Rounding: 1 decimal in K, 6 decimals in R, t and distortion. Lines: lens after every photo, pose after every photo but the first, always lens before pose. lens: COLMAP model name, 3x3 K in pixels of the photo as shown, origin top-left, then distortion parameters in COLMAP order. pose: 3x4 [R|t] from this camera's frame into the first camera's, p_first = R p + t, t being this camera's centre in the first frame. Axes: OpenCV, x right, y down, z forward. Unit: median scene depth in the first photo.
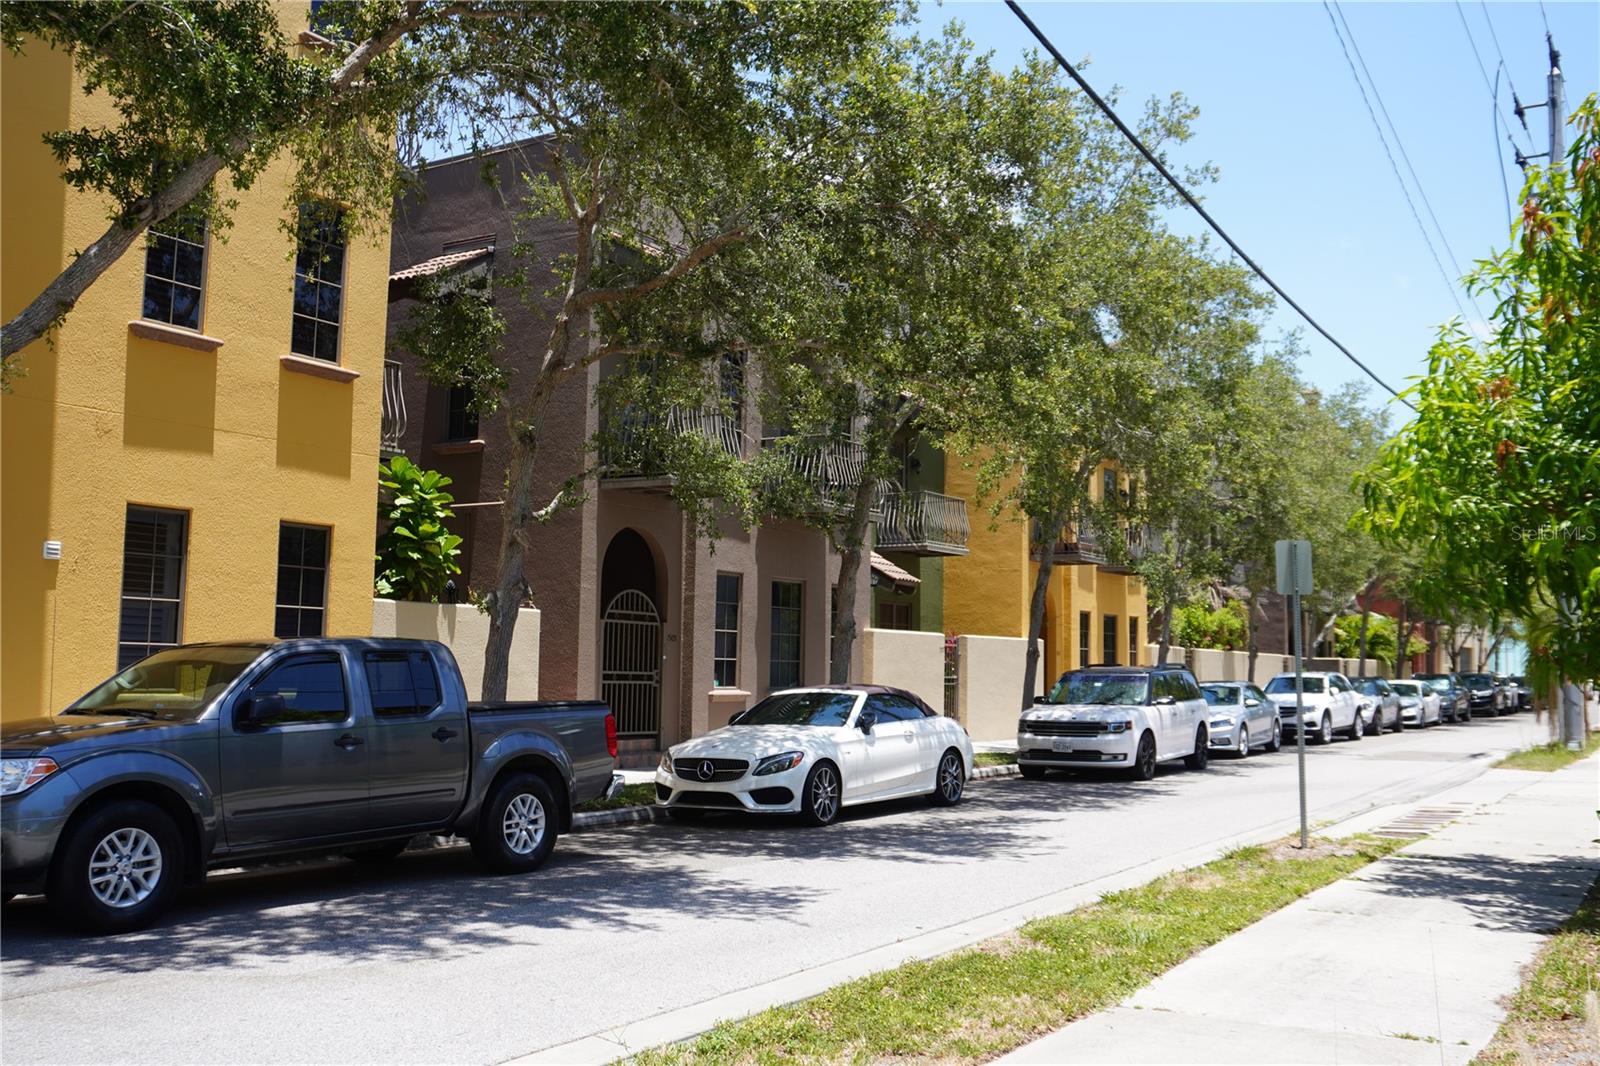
lens RADIAL K [[1461.3, 0, 800.0], [0, 1461.3, 533.0], [0, 0, 1]] dist [-0.000692, 0.005137]
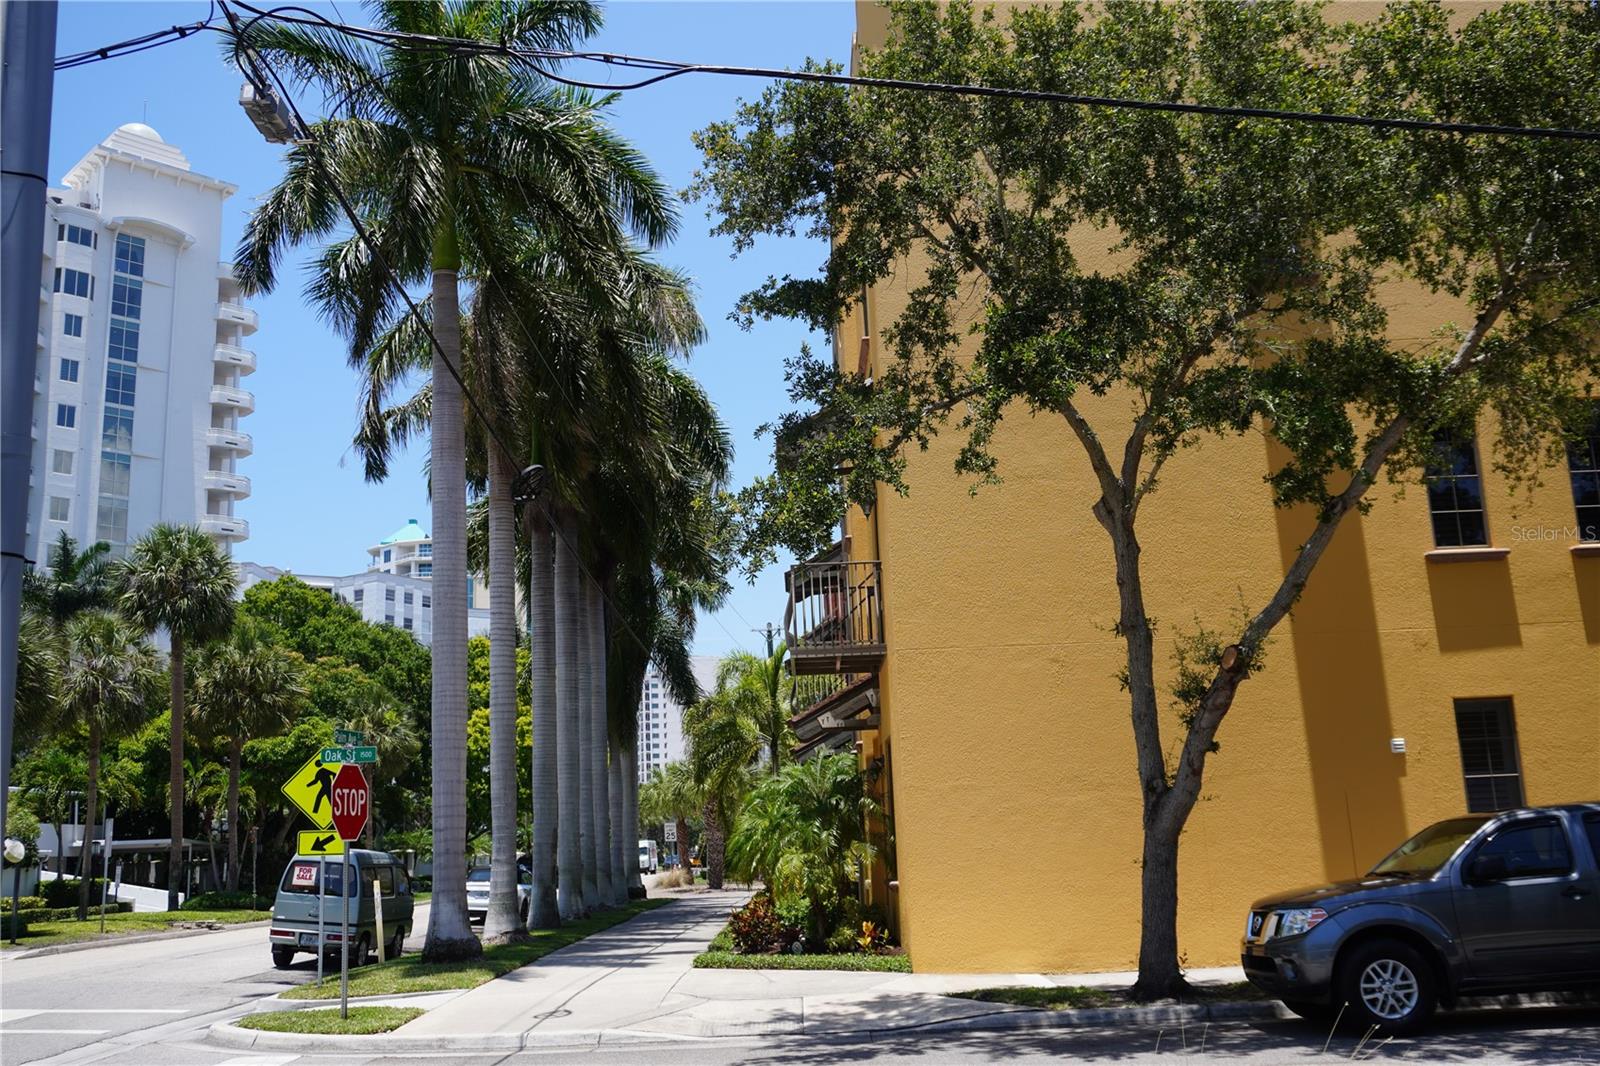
lens RADIAL K [[1461.3, 0, 800.0], [0, 1461.3, 533.0], [0, 0, 1]] dist [-0.000692, 0.005137]
pose [[0.522705, -0.222668, -0.822920, 0.419620], [0.135606, 0.974714, -0.177606, -0.018191], [0.841659, -0.018758, 0.539683, -0.178129]]
